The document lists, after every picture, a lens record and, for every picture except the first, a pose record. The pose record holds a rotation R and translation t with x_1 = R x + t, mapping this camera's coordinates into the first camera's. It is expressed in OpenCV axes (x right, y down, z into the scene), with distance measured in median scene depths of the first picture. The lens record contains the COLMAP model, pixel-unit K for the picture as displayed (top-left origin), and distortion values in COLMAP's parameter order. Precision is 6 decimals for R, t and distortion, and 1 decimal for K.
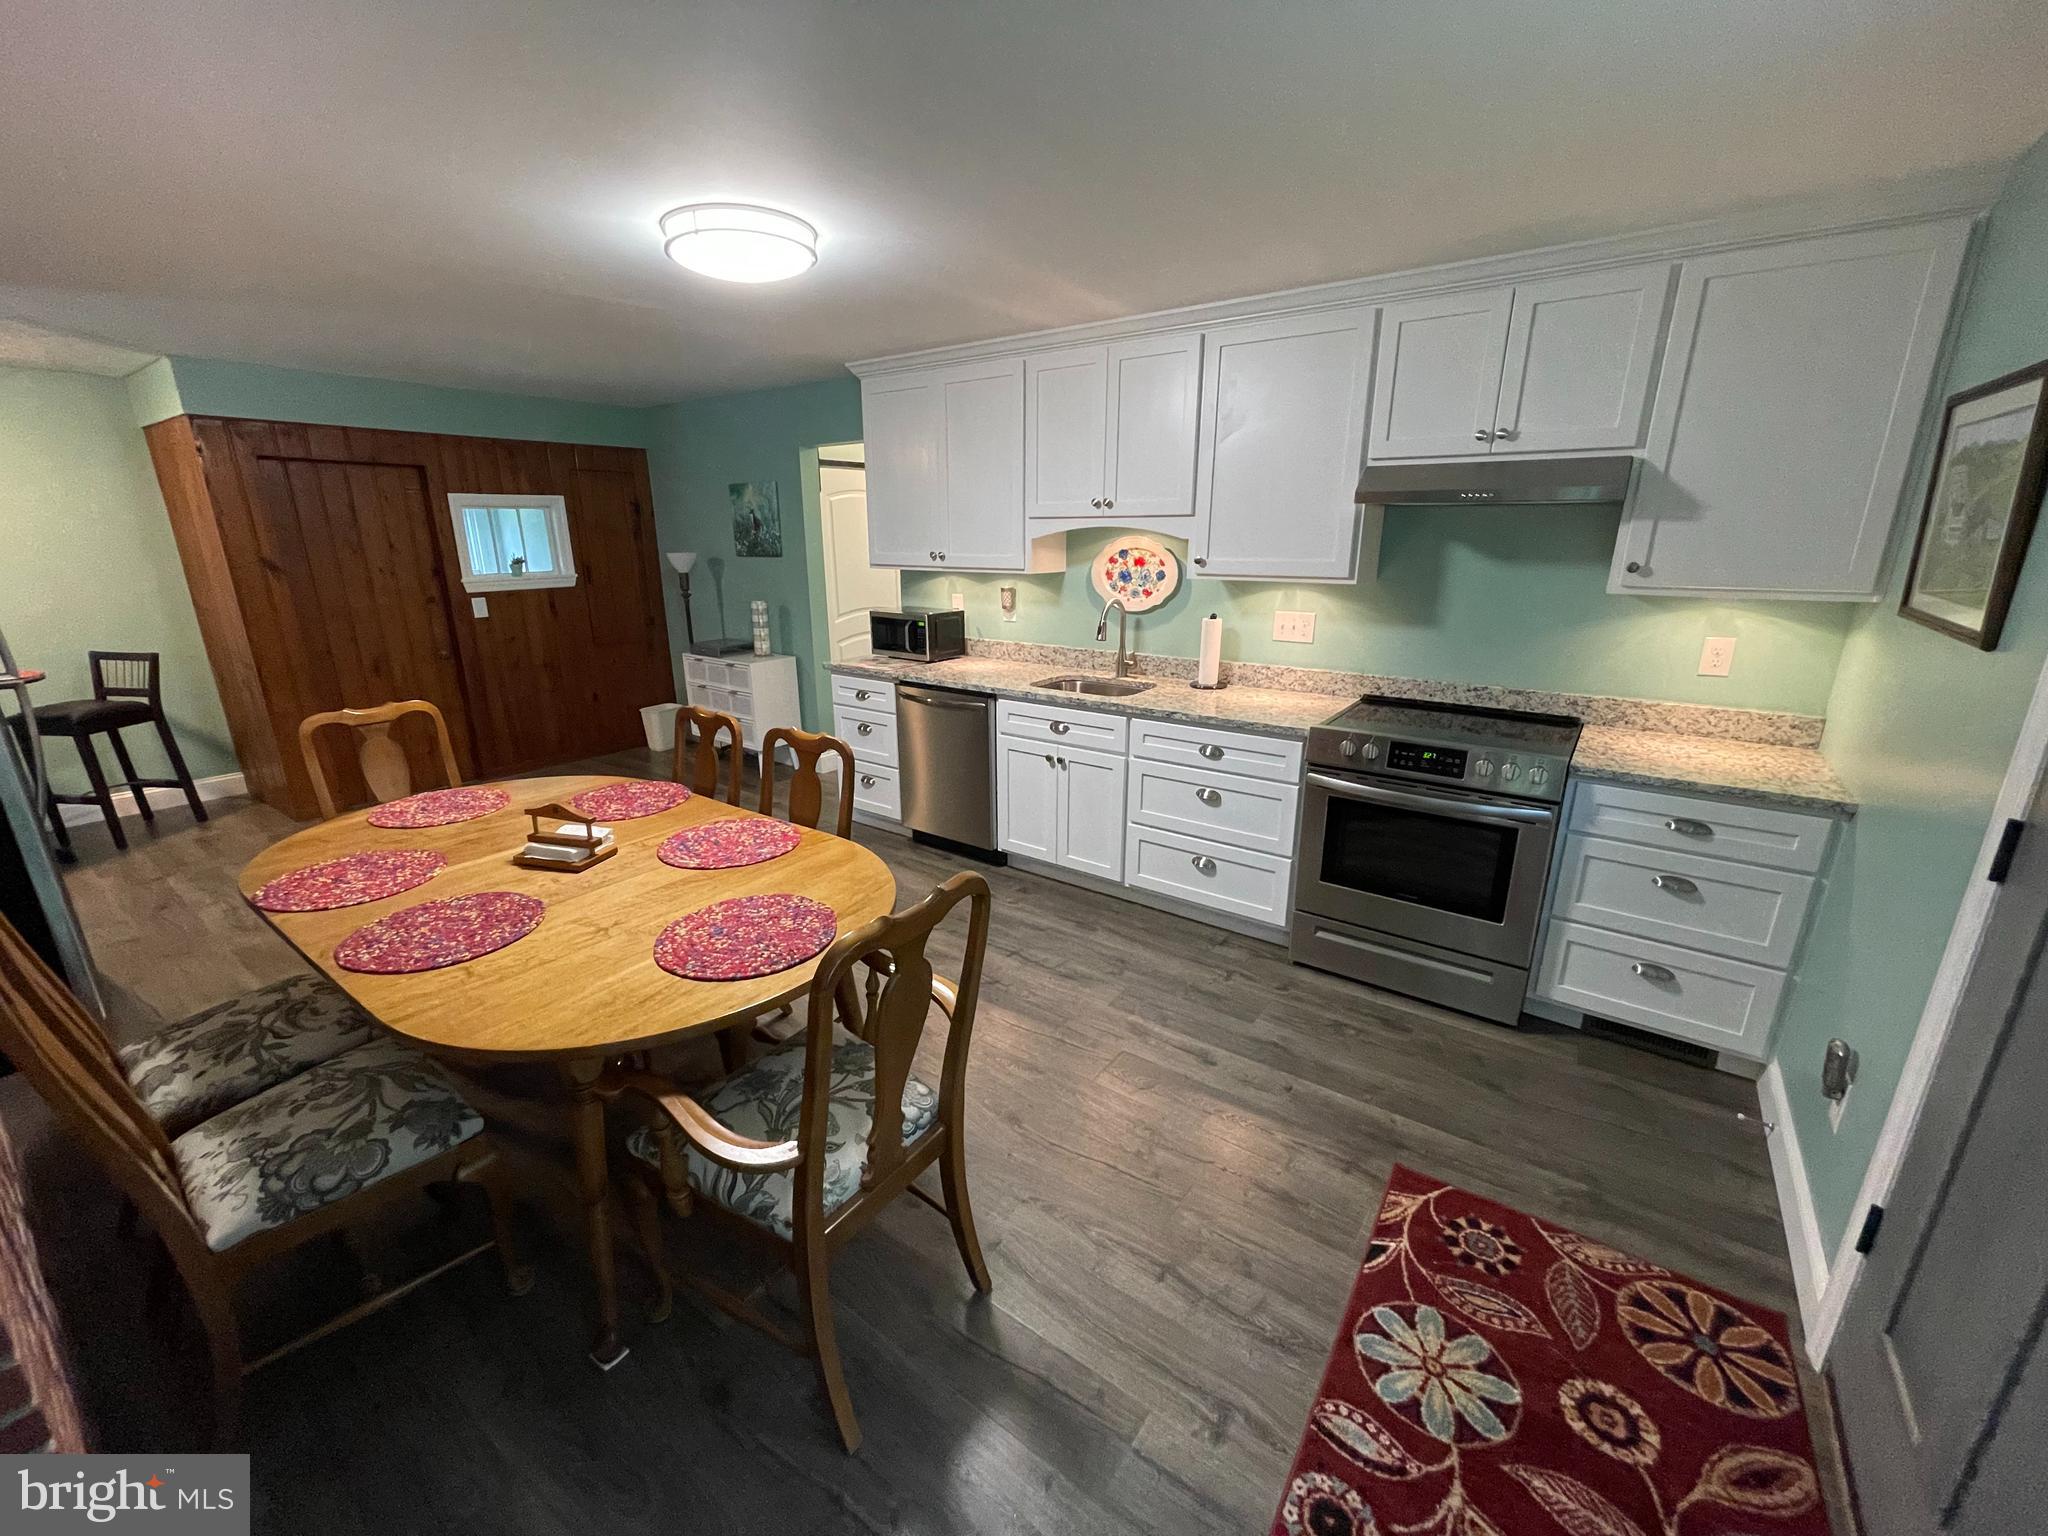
lens RADIAL K [[822.0, 0, 1011.7], [0, 822.0, 769.9], [0, 0, 1]] dist [-0.002771, -0.001319]
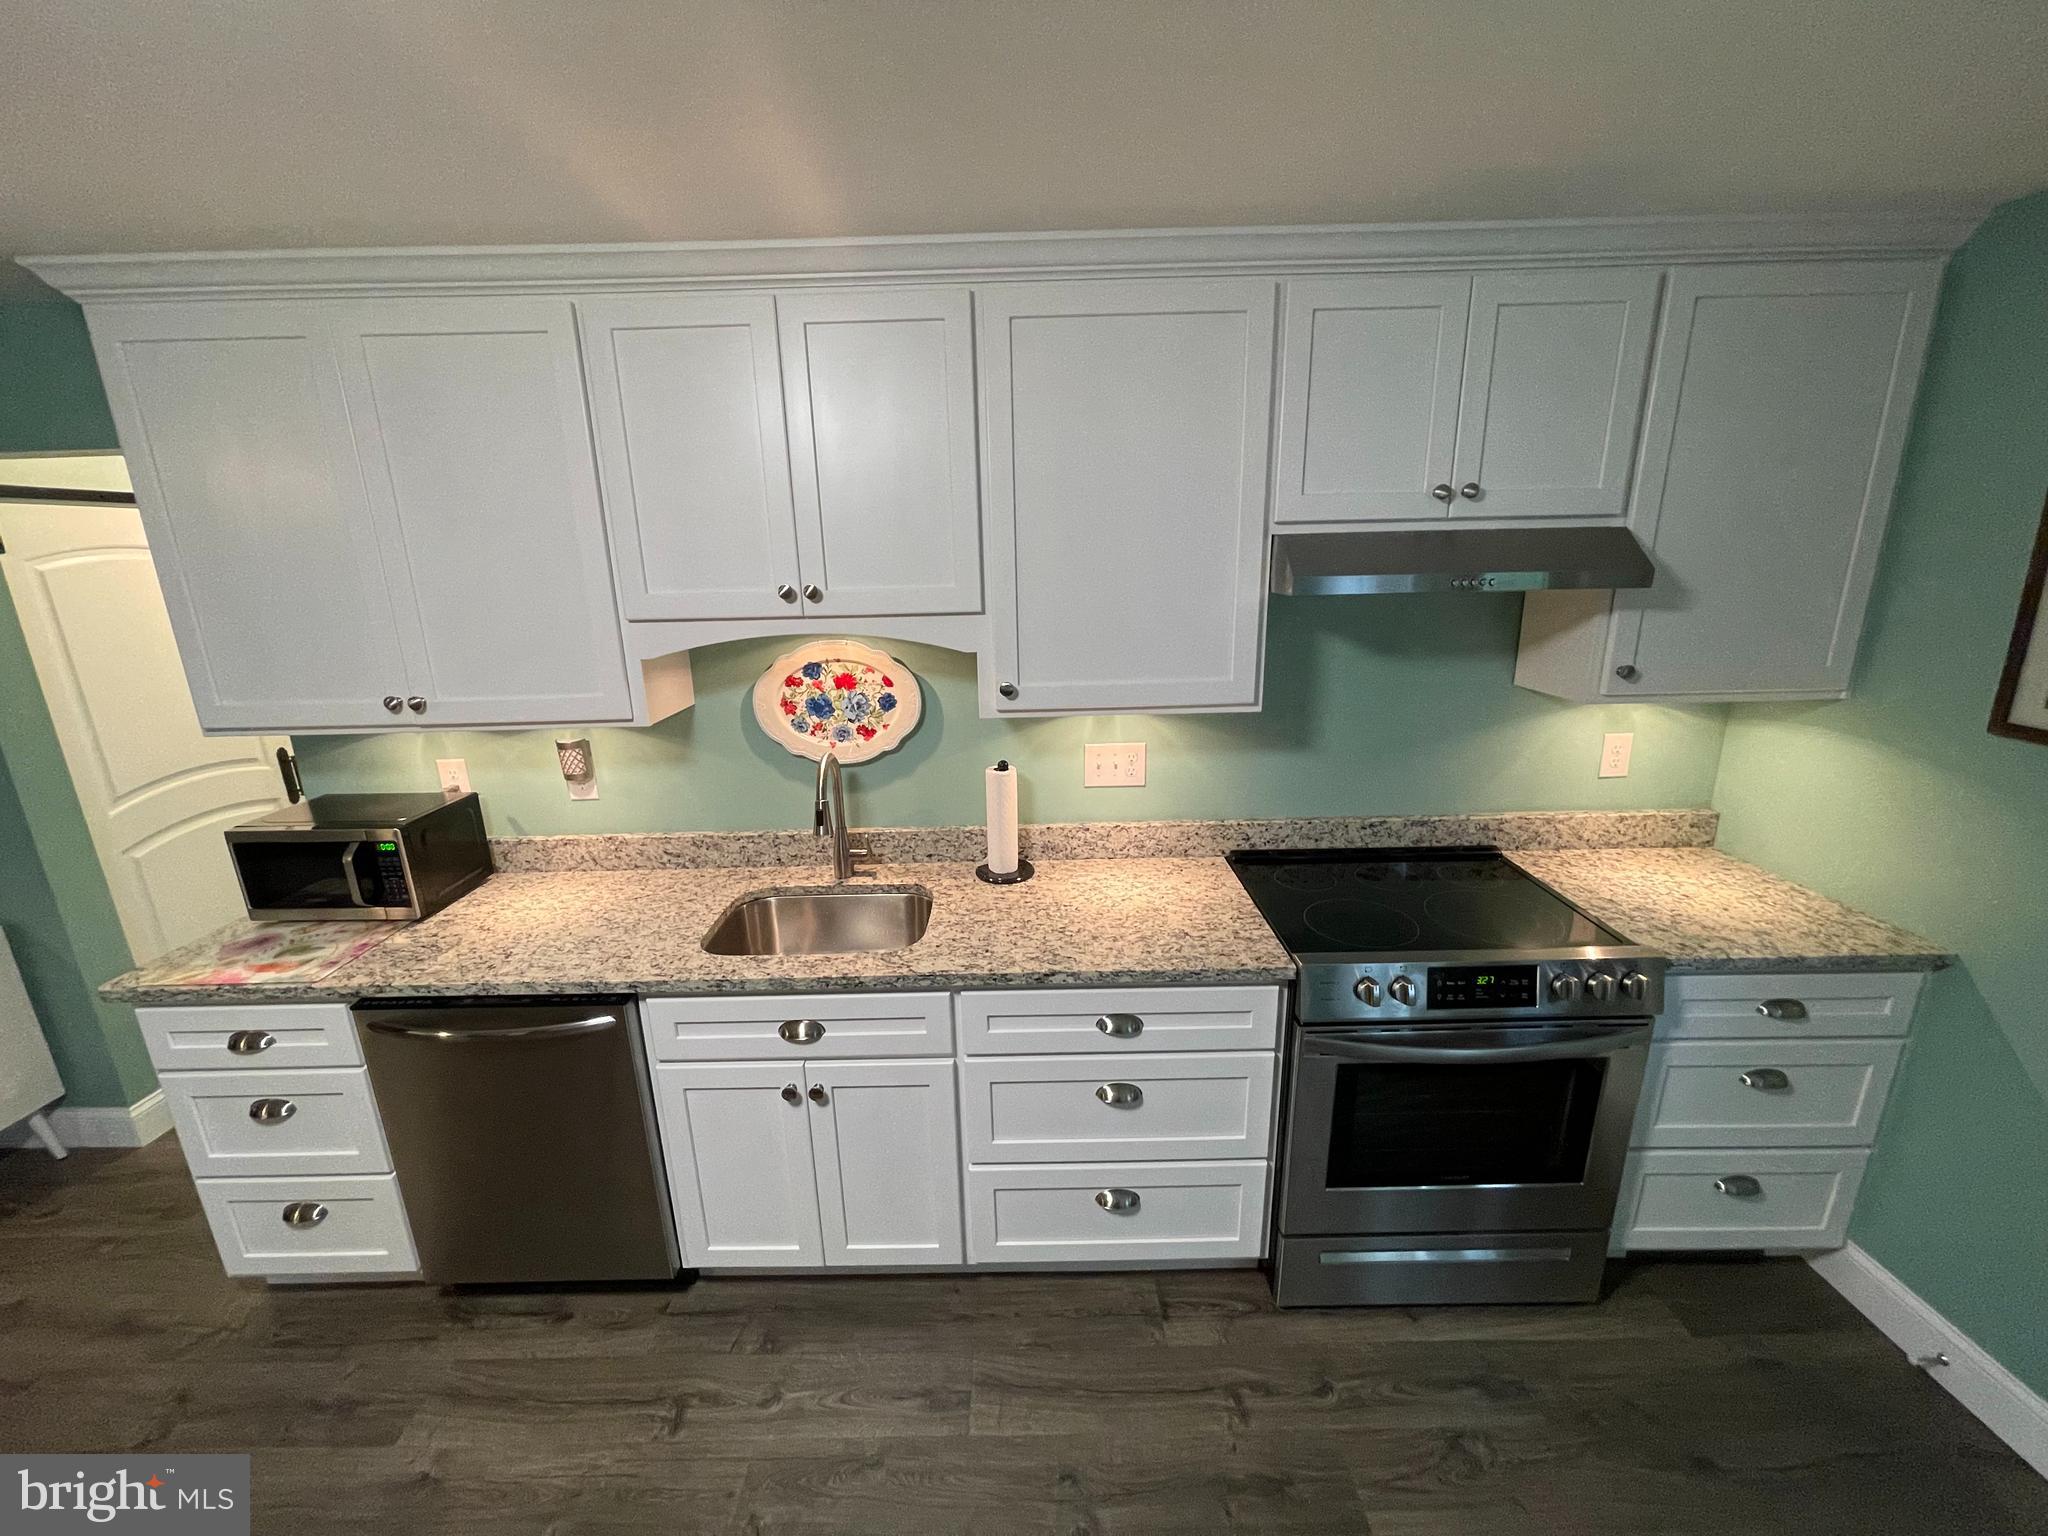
lens RADIAL K [[822.0, 0, 1024.6], [0, 822.0, 774.0], [0, 0, 1]] dist [-0.002771, -0.001319]
pose [[0.802989, -0.170802, 0.570995, -0.089385], [0.188313, 0.981686, 0.028827, -0.187377], [-0.565461, 0.084378, 0.820447, 0.467851]]
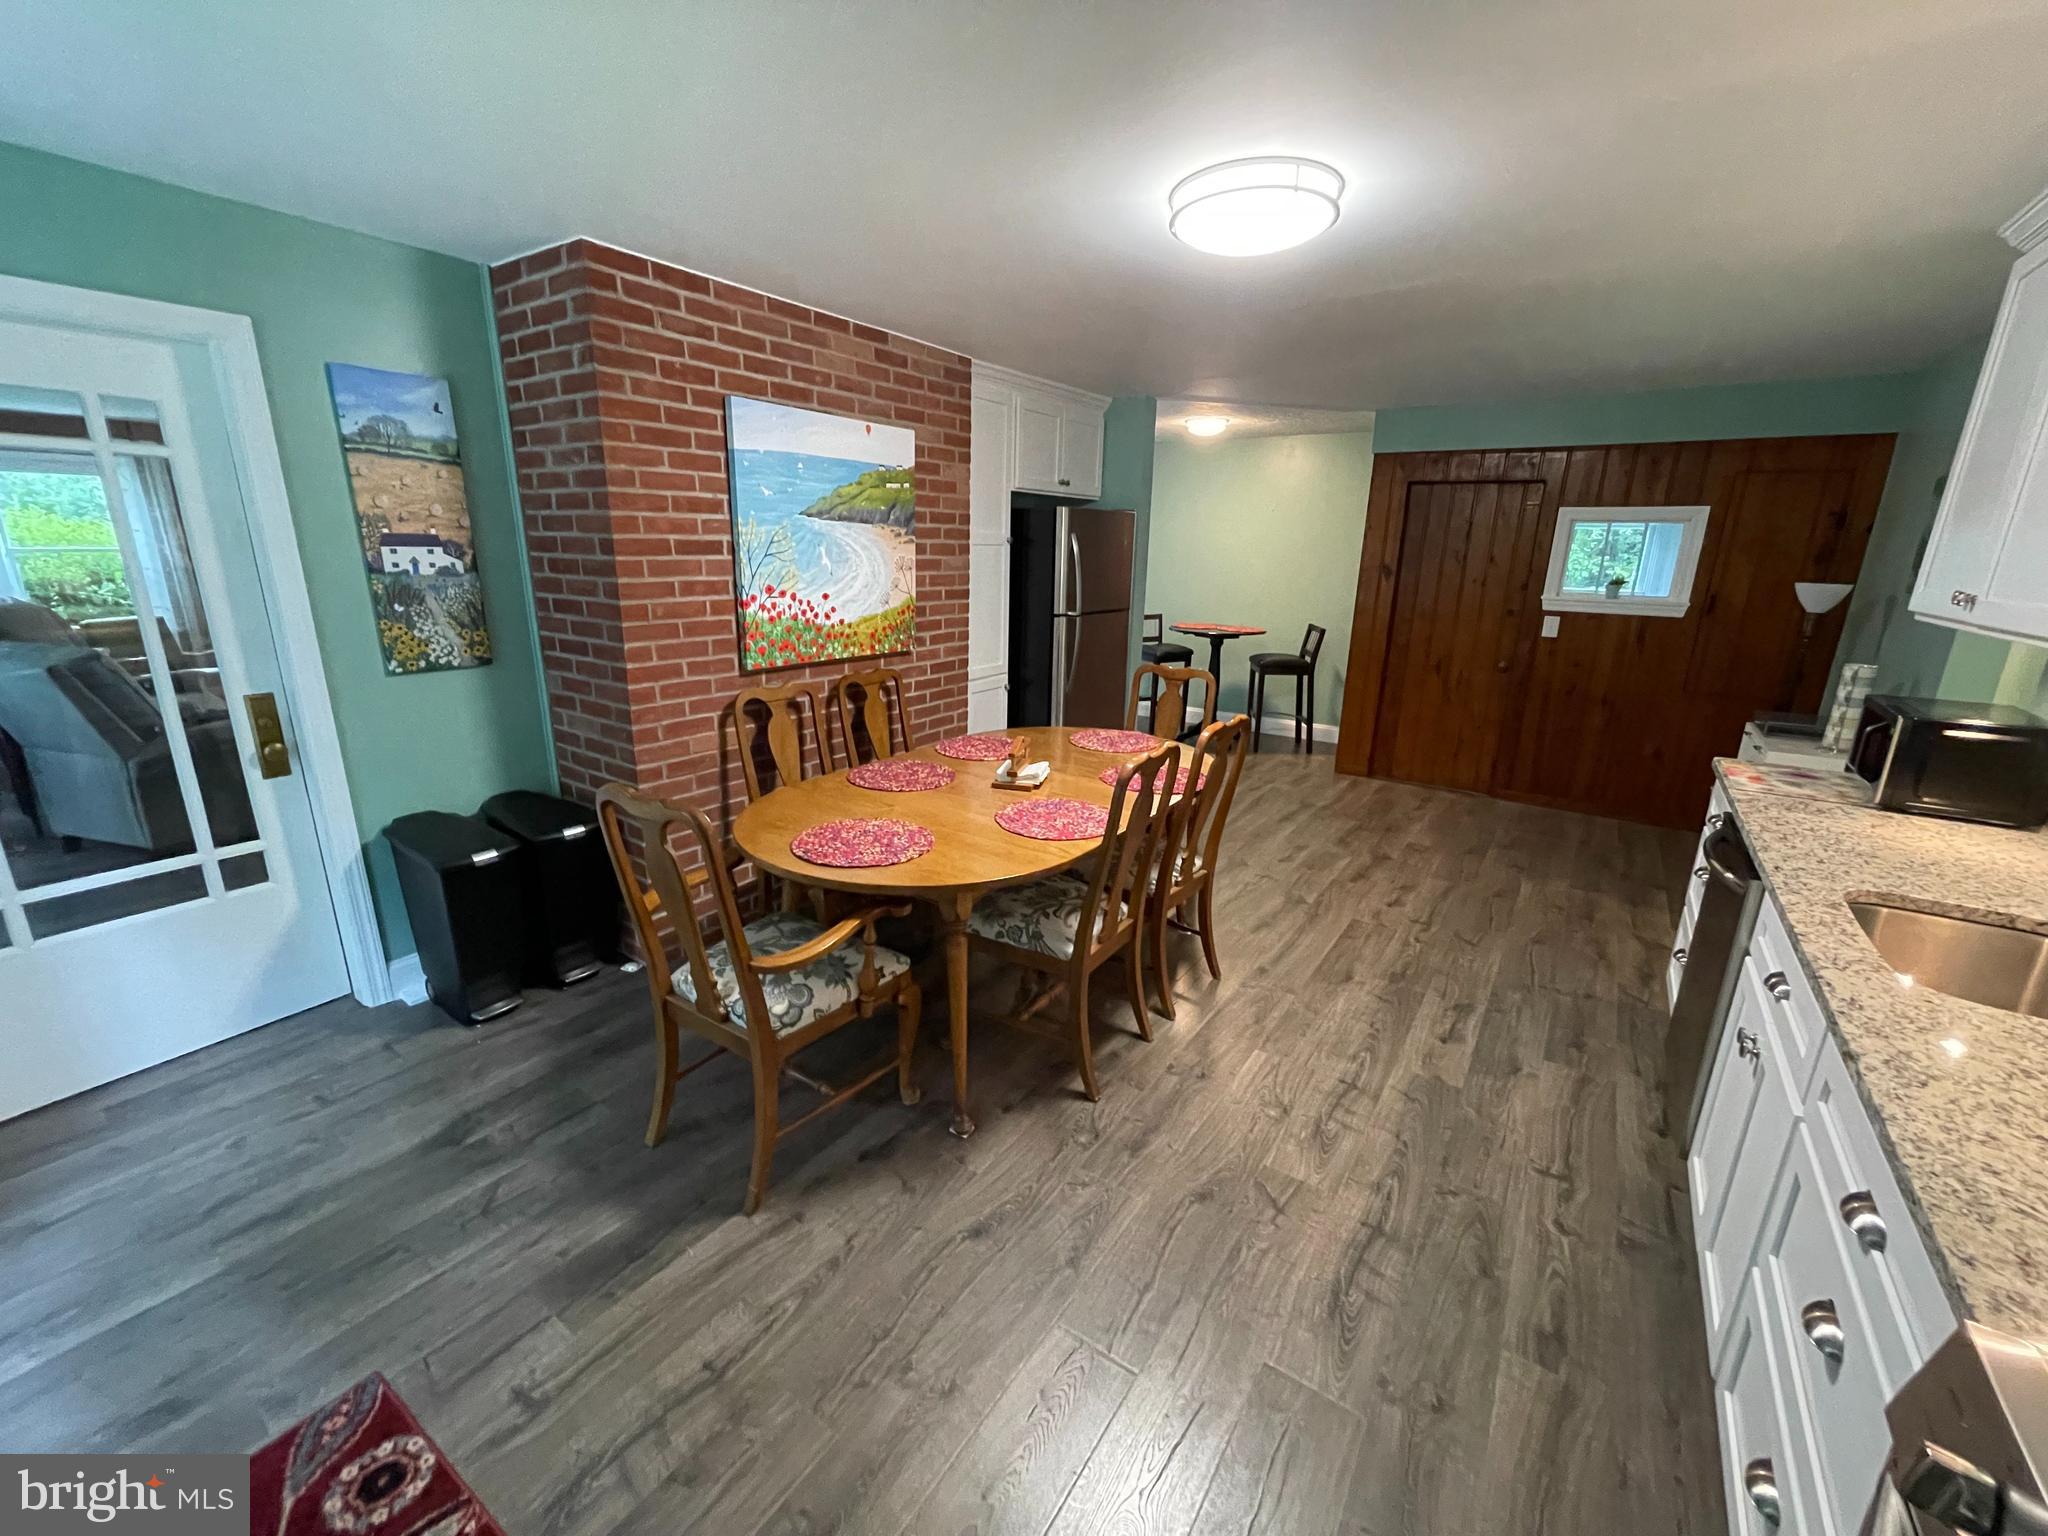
lens RADIAL K [[822.0, 0, 1023.3], [0, 822.0, 776.8], [0, 0, 1]] dist [-0.002771, -0.001319]
pose [[0.034641, 0.278045, -0.959943, 0.415245], [-0.302842, 0.918279, 0.255048, -0.136242], [0.952411, 0.281876, 0.116014, 0.506274]]
